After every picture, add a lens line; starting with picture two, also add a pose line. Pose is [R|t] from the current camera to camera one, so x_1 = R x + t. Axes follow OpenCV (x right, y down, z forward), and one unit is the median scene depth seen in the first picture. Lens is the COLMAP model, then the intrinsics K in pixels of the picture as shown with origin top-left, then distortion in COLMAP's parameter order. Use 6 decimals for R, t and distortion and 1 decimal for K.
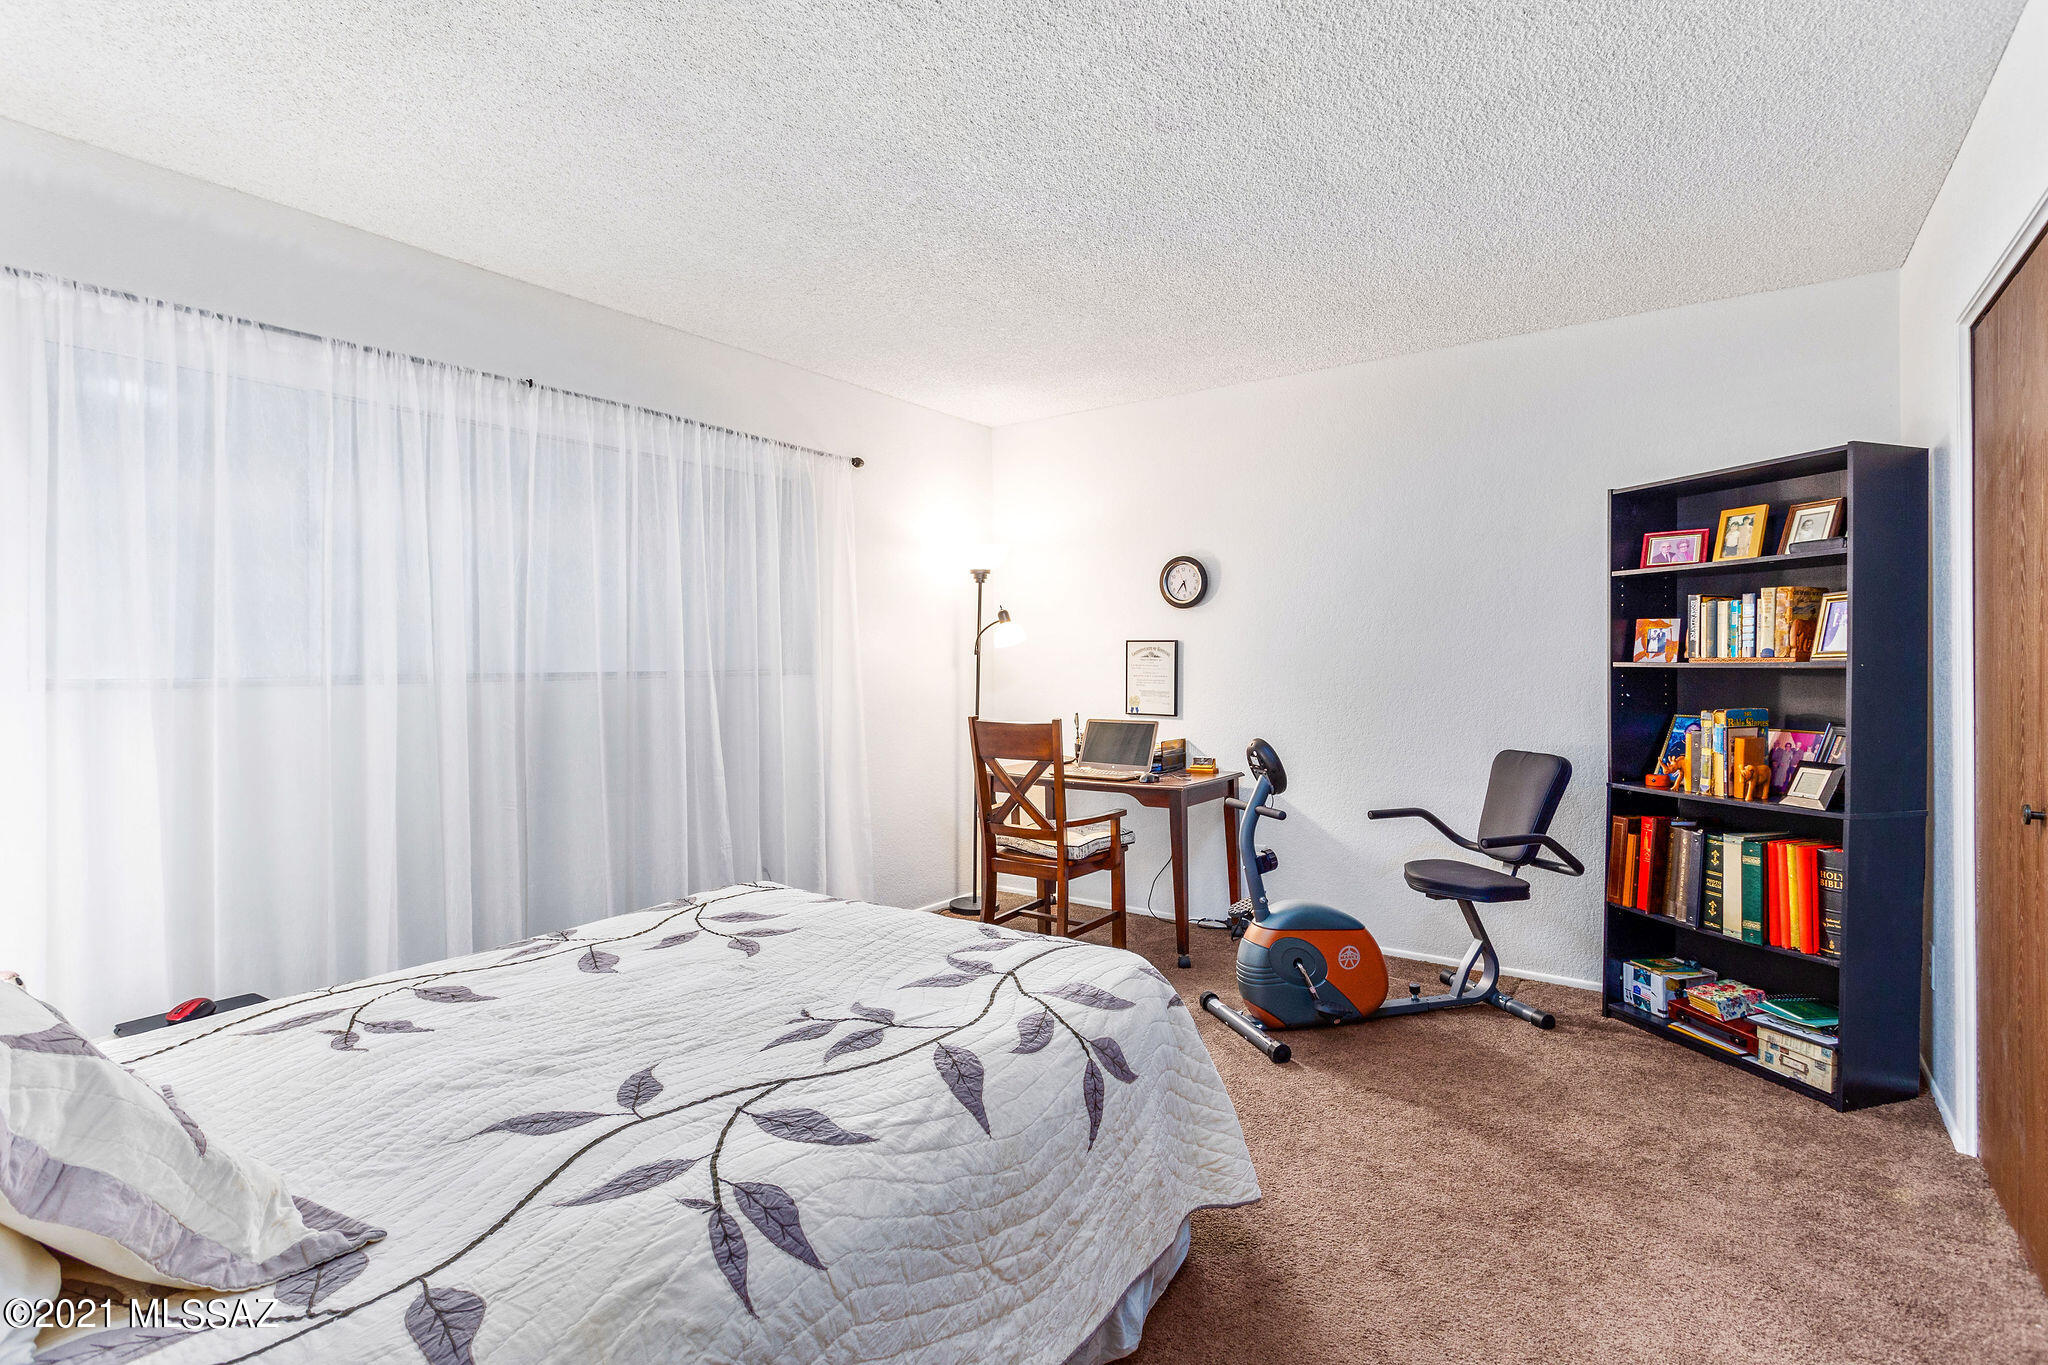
lens RADIAL K [[967.6, 0, 1028.5], [0, 967.6, 667.9], [0, 0, 1]] dist [0.001110, 0.000524]
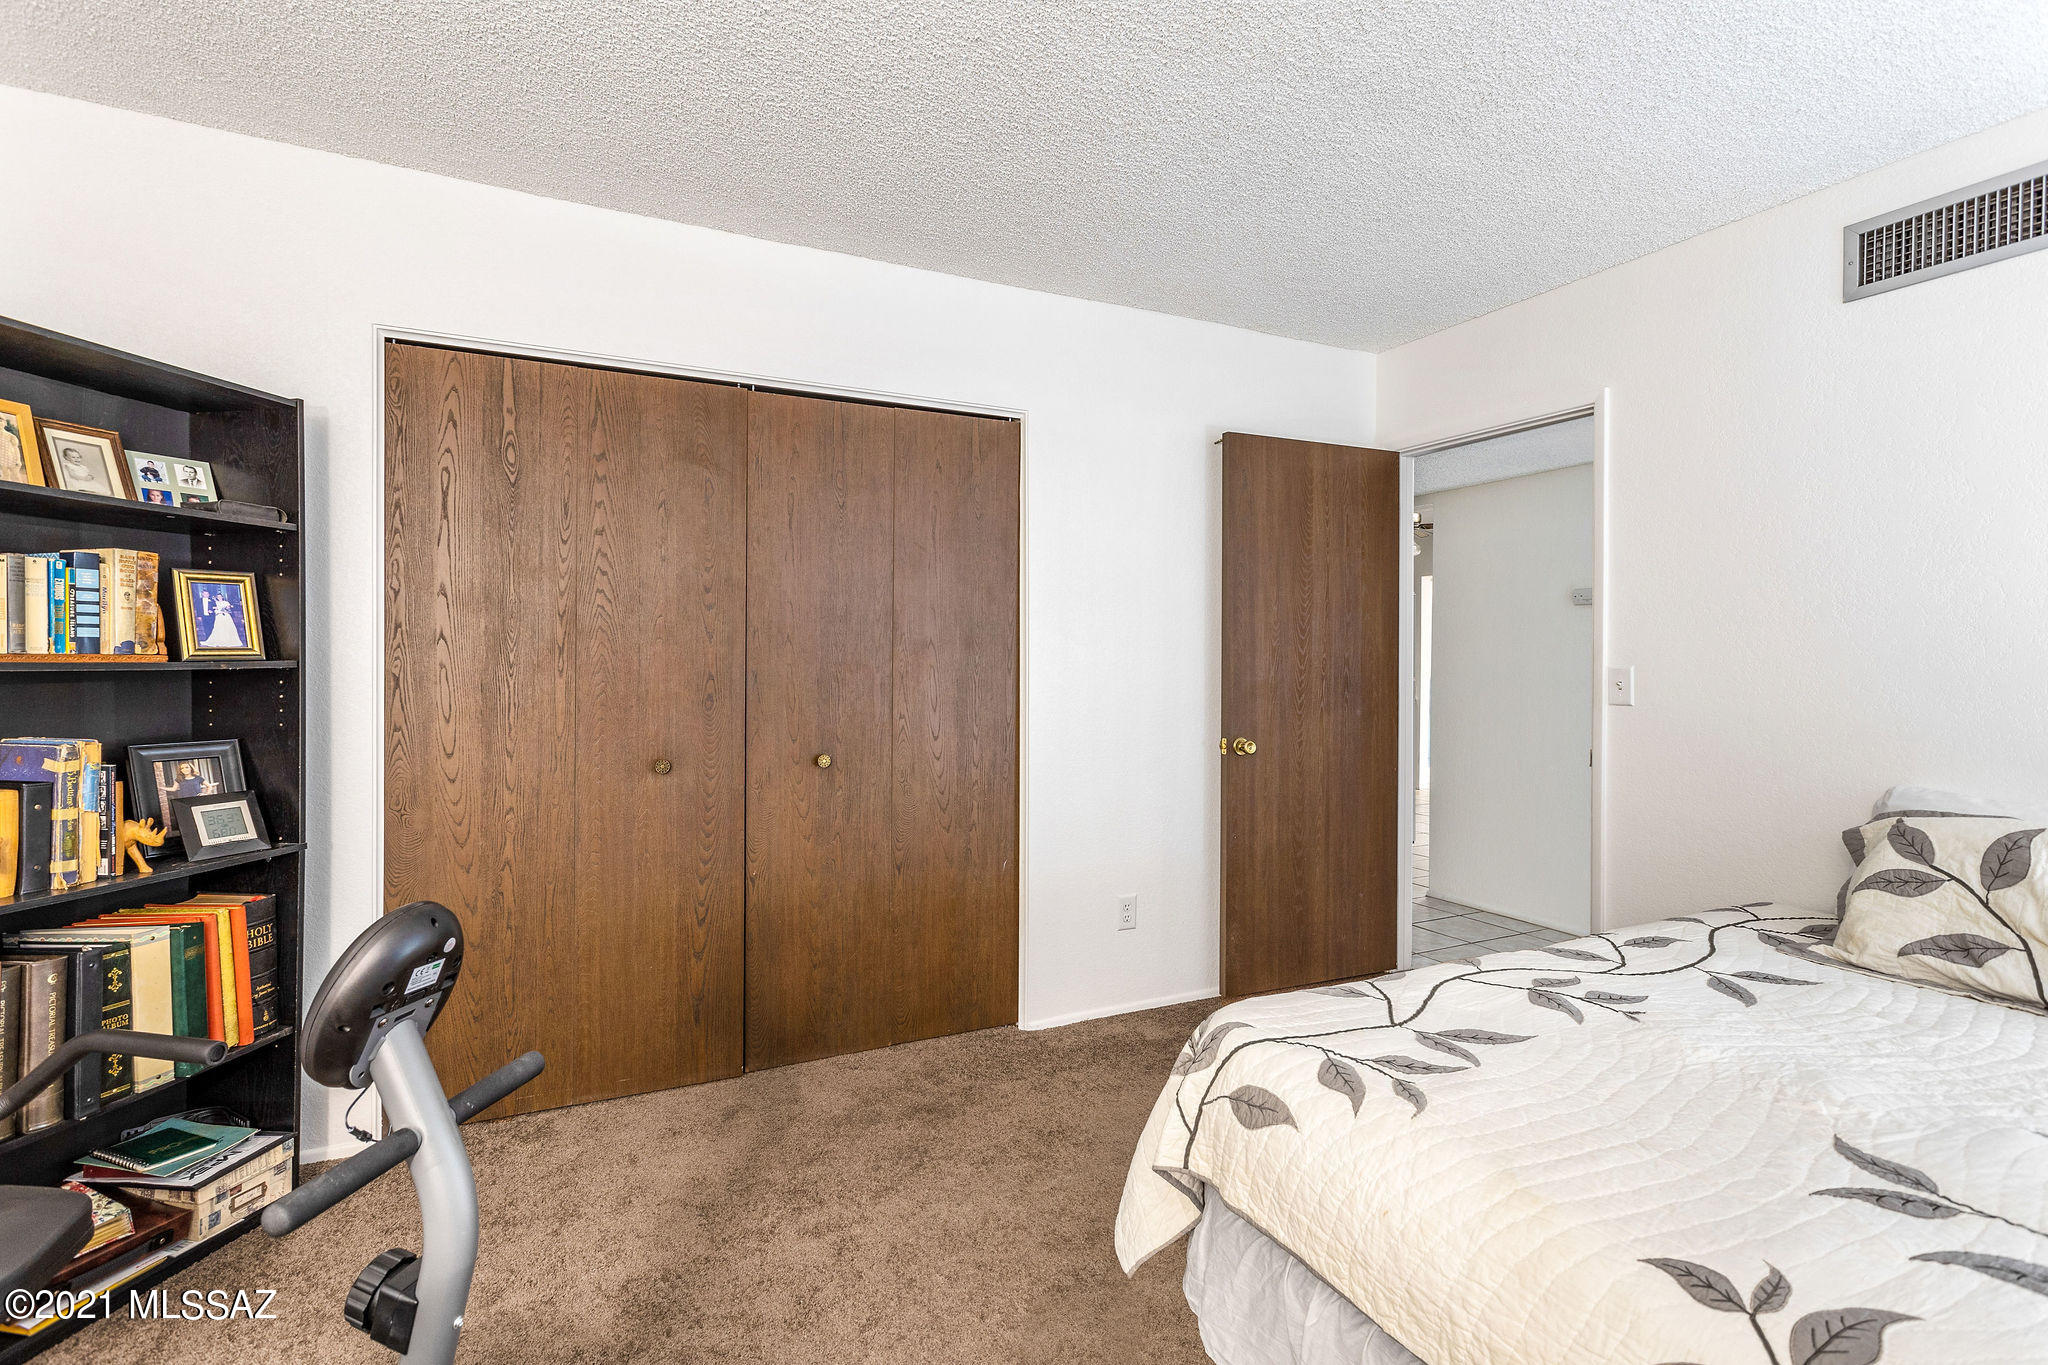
lens RADIAL K [[967.6, 0, 1028.5], [0, 967.6, 667.9], [0, 0, 1]] dist [0.001110, 0.000524]
pose [[-0.881305, -0.001407, 0.472545, -0.093386], [0.001041, 0.999987, 0.004920, -0.004394], [-0.472546, 0.004828, -0.881293, 1.295062]]
